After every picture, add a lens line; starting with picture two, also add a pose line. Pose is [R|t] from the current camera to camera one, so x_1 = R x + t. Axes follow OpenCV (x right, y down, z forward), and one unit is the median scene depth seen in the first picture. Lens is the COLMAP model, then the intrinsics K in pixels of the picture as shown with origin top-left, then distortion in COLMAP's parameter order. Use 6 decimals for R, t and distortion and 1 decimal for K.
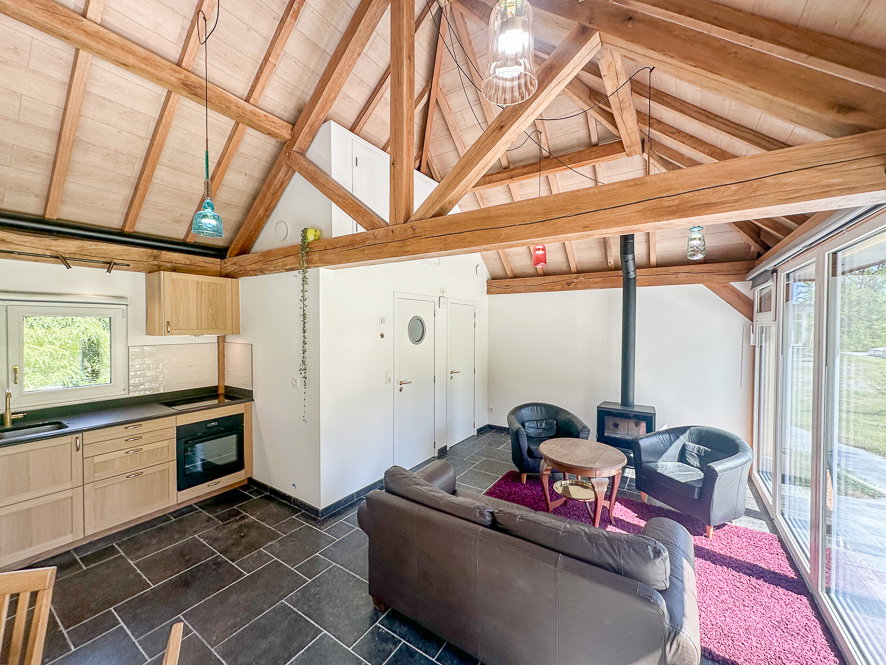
lens RADIAL K [[350.0, 0, 443.0], [0, 350.0, 332.5], [0, 0, 1]] dist [-0.001216, 0.000275]
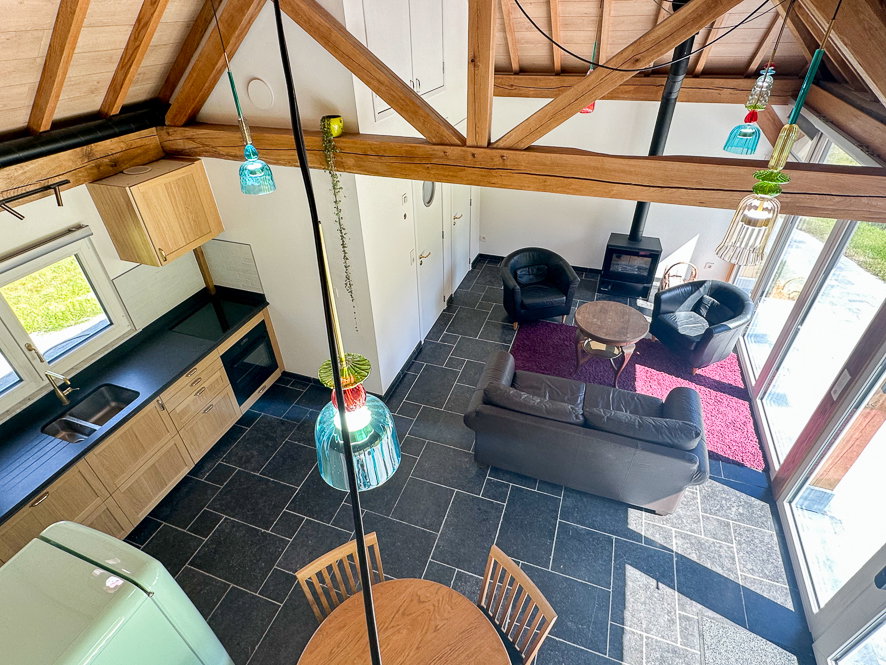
lens RADIAL K [[461.3, 0, 437.0], [0, 461.3, 332.0], [0, 0, 1]] dist [-0.000325, 0.000242]
pose [[0.972823, -0.154556, 0.172417, -0.378562], [0.030091, 0.822695, 0.567687, -0.445080], [-0.229586, -0.547070, 0.804987, -0.088464]]
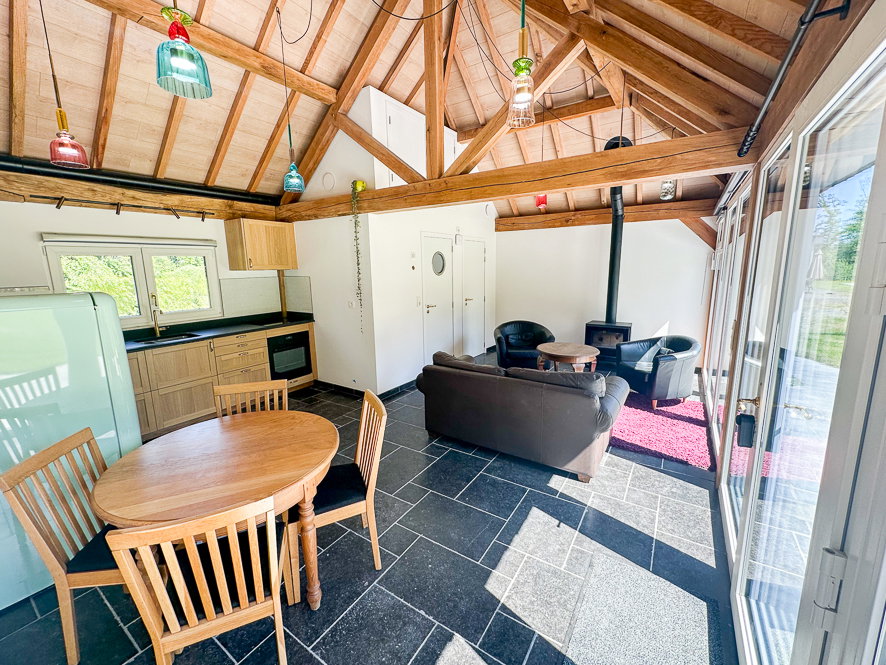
lens RADIAL K [[363.7, 0, 442.0], [0, 363.7, 330.6], [0, 0, 1]] dist [0.000567, 0.000078]
pose [[0.999801, -0.019236, -0.005226, -0.077714], [0.019813, 0.987710, 0.155037, 0.035729], [0.002179, -0.155110, 0.987895, -0.354435]]
